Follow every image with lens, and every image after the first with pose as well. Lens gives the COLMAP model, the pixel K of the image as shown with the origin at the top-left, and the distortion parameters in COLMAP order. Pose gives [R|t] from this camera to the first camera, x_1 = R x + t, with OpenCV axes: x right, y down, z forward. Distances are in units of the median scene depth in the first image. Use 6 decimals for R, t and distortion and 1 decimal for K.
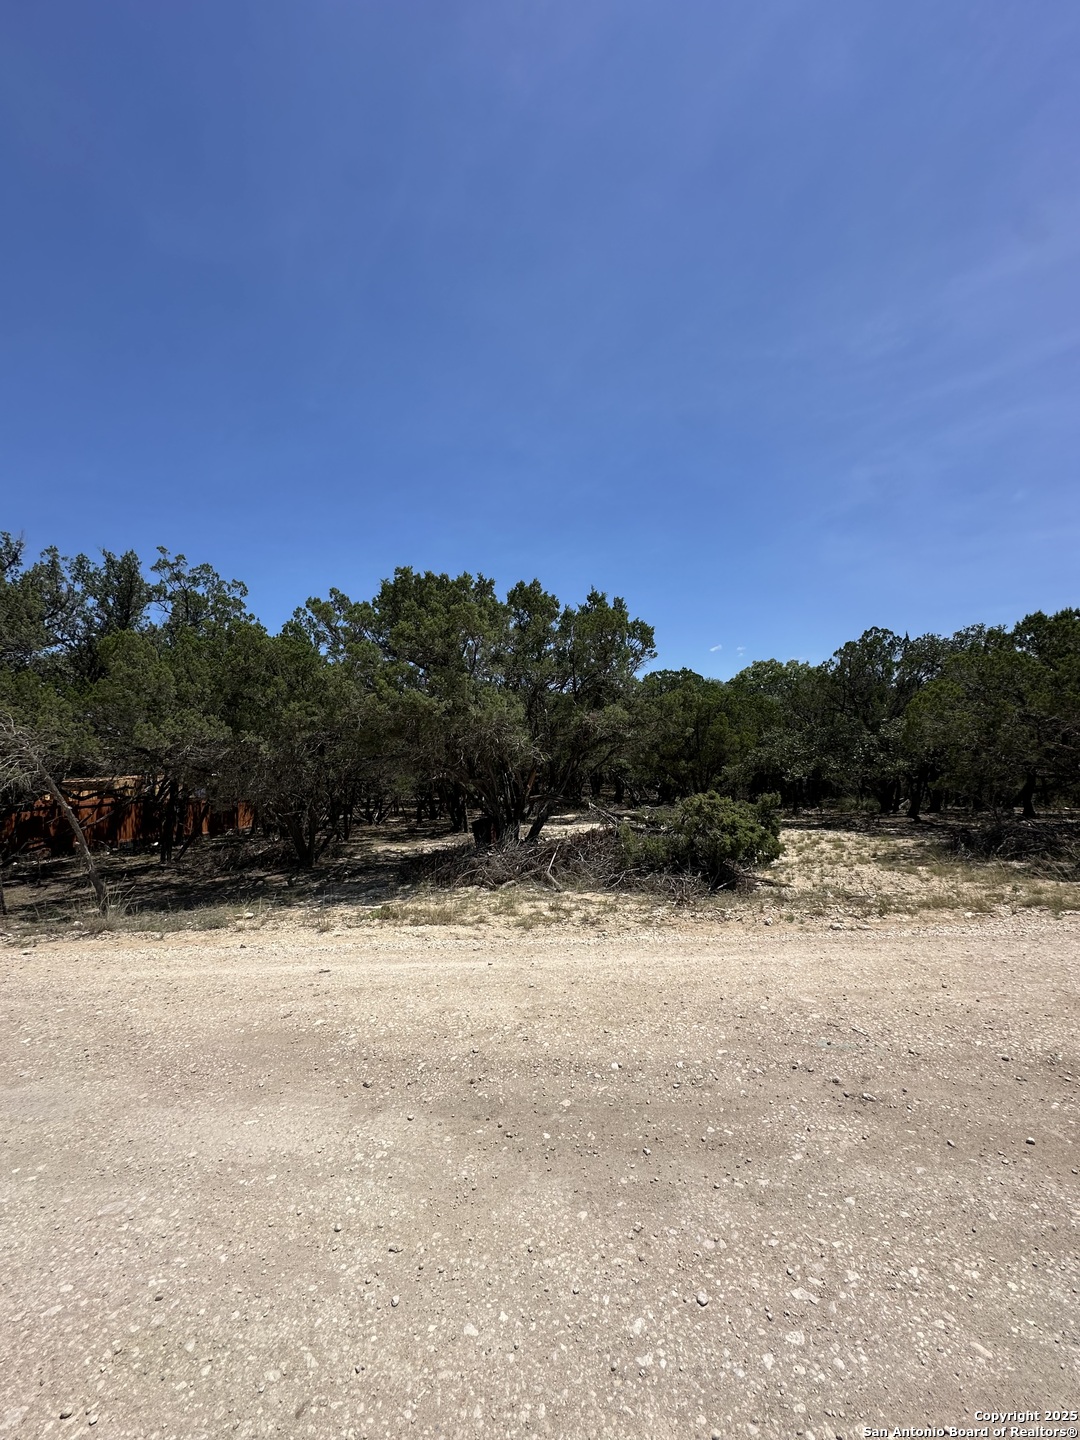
lens RADIAL K [[566.5, 0, 542.5], [0, 566.5, 720.9], [0, 0, 1]] dist [-0.003688, 0.001259]
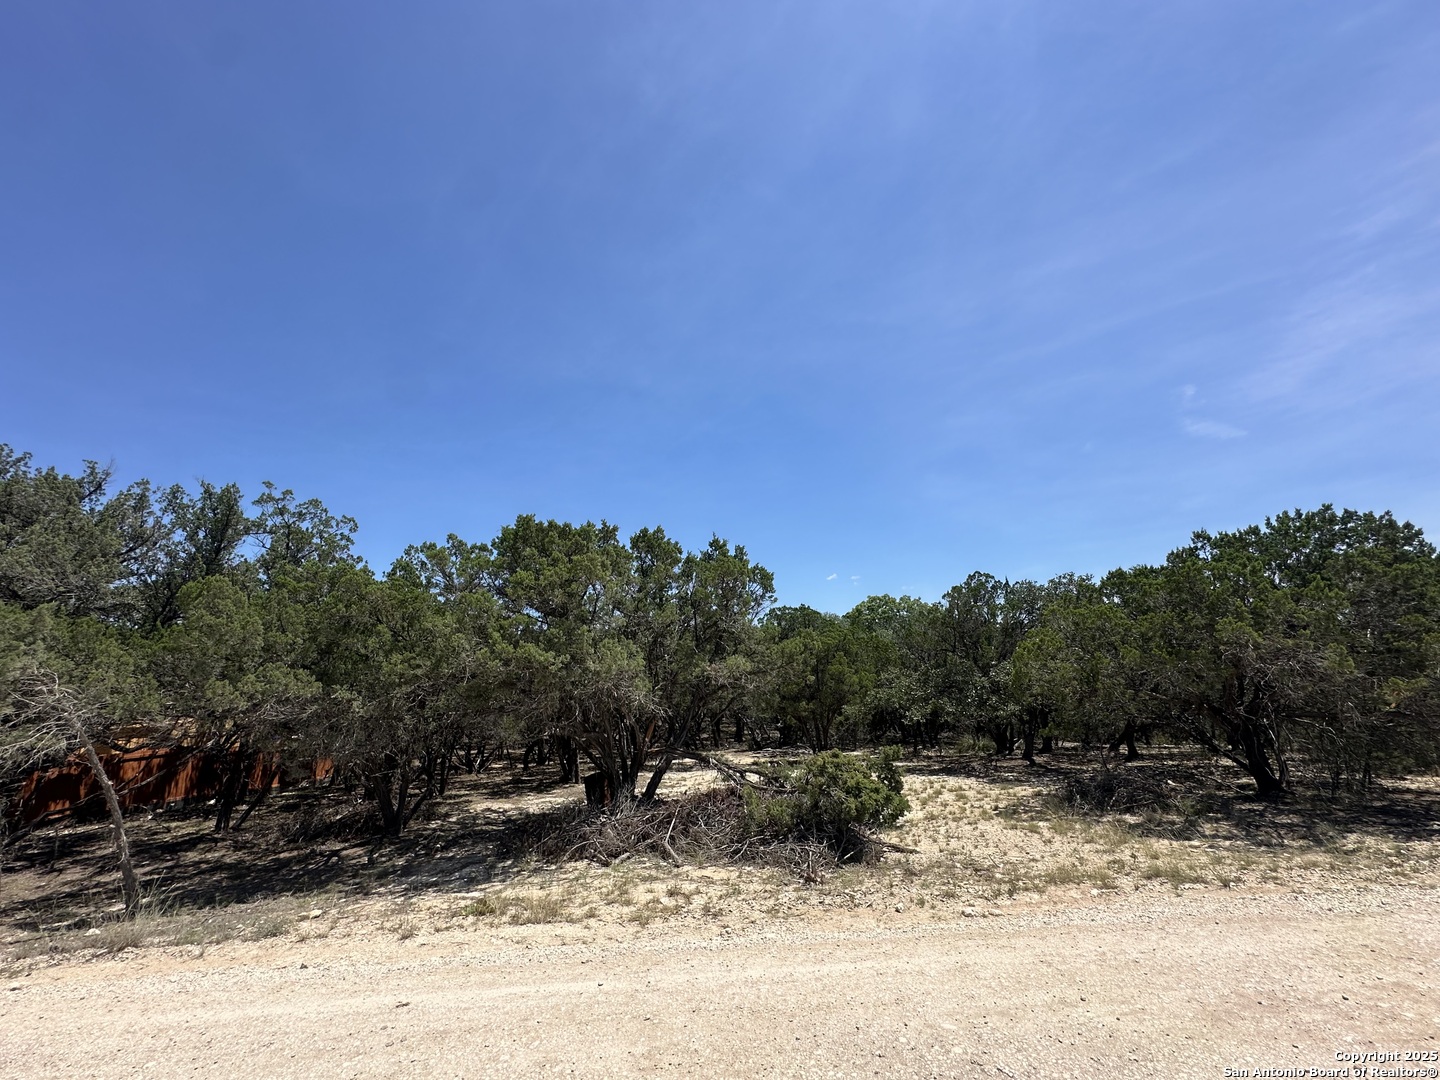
lens RADIAL K [[566.5, 0, 720.7], [0, 566.5, 544.9], [0, 0, 1]] dist [-0.003688, 0.001259]
pose [[0.994635, 0.020951, 0.101307, -0.003728], [-0.002637, 0.984093, -0.177633, -0.036694], [-0.103417, 0.176412, 0.978868, -0.002367]]
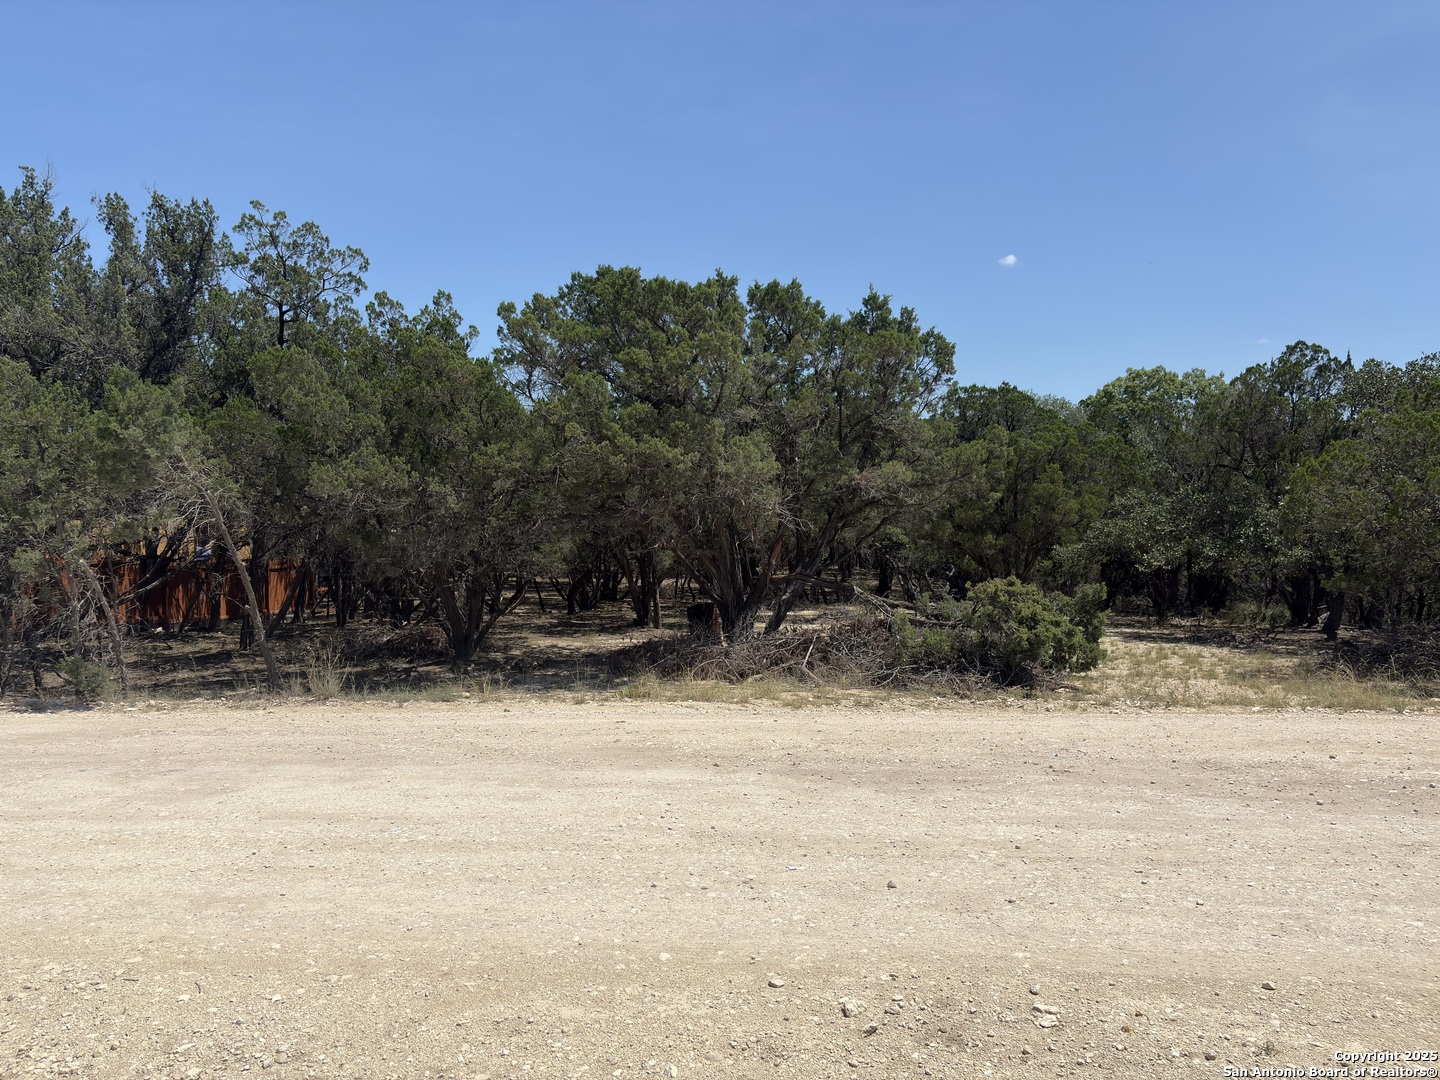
lens RADIAL K [[1086.1, 0, 714.5], [0, 1086.1, 541.0], [0, 0, 1]] dist [0.034564, -0.013840]
pose [[0.998982, 0.041506, -0.017662, -0.075187], [-0.039741, 0.995088, 0.090669, -0.038138], [0.021339, -0.089875, 0.995724, -0.416665]]
